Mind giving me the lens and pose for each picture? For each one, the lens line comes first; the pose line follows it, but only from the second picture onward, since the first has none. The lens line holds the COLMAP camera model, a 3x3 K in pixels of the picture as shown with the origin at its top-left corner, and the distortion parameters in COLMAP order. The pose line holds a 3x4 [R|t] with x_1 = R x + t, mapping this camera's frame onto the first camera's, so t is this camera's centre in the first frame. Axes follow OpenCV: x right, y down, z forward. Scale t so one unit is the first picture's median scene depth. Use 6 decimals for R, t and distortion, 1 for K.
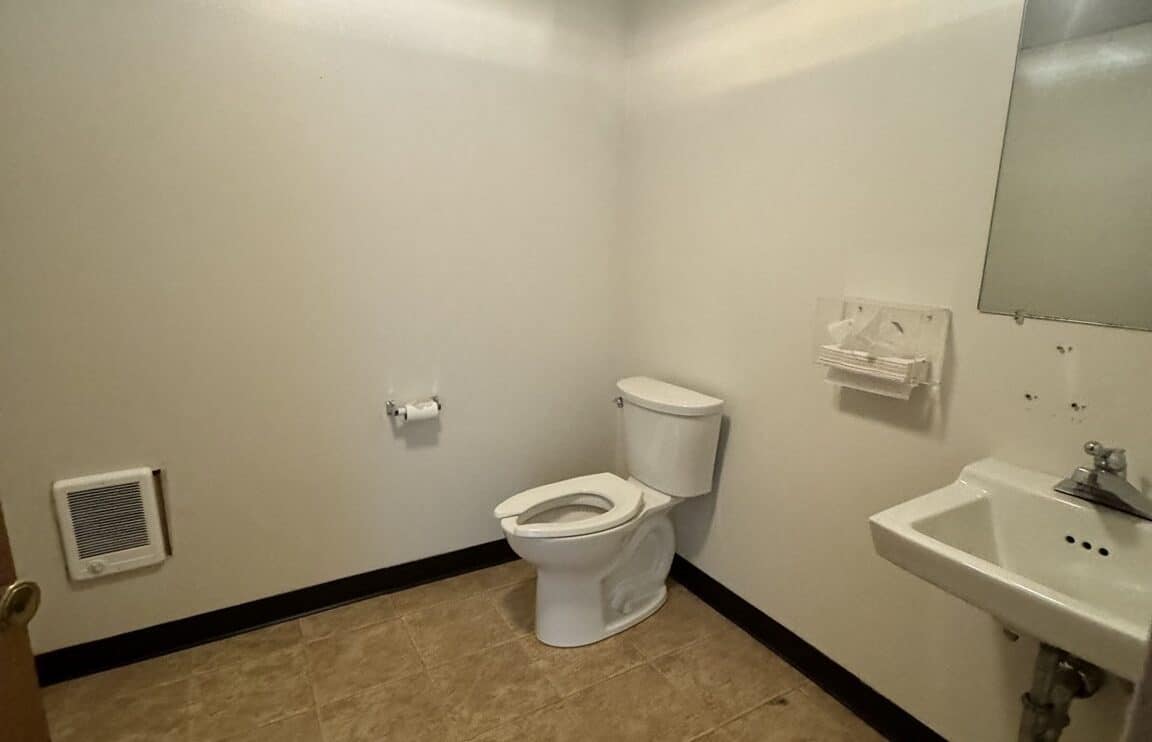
lens RADIAL K [[611.1, 0, 578.7], [0, 611.1, 369.5], [0, 0, 1]] dist [-0.005171, 0.001846]
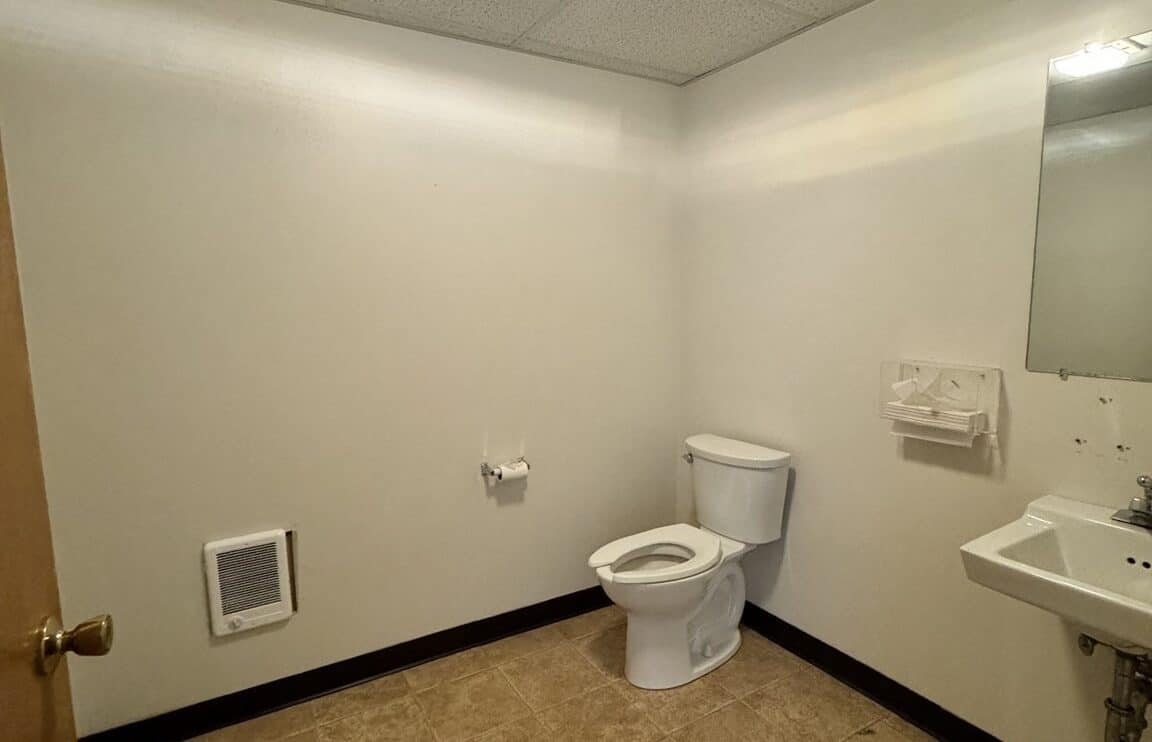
lens RADIAL K [[611.1, 0, 578.7], [0, 611.1, 369.5], [0, 0, 1]] dist [-0.005171, 0.001846]
pose [[0.999593, -0.027109, 0.008853, -0.169260], [0.027849, 0.994754, -0.098432, -0.002893], [-0.006138, 0.098638, 0.995104, -0.132497]]
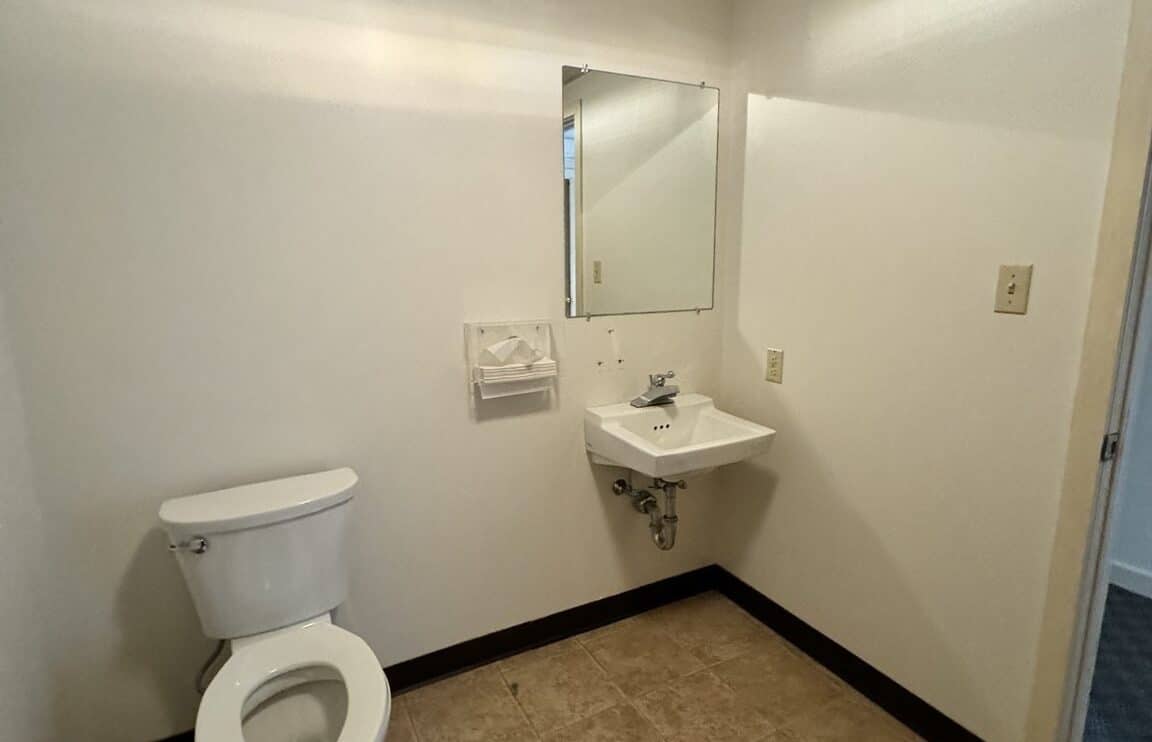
lens RADIAL K [[611.1, 0, 578.7], [0, 611.1, 369.5], [0, 0, 1]] dist [-0.005171, 0.001846]
pose [[0.039199, -0.197077, 0.979604, -0.613974], [0.229170, 0.955999, 0.183158, -0.177387], [-0.972597, 0.217316, 0.082638, 0.644202]]
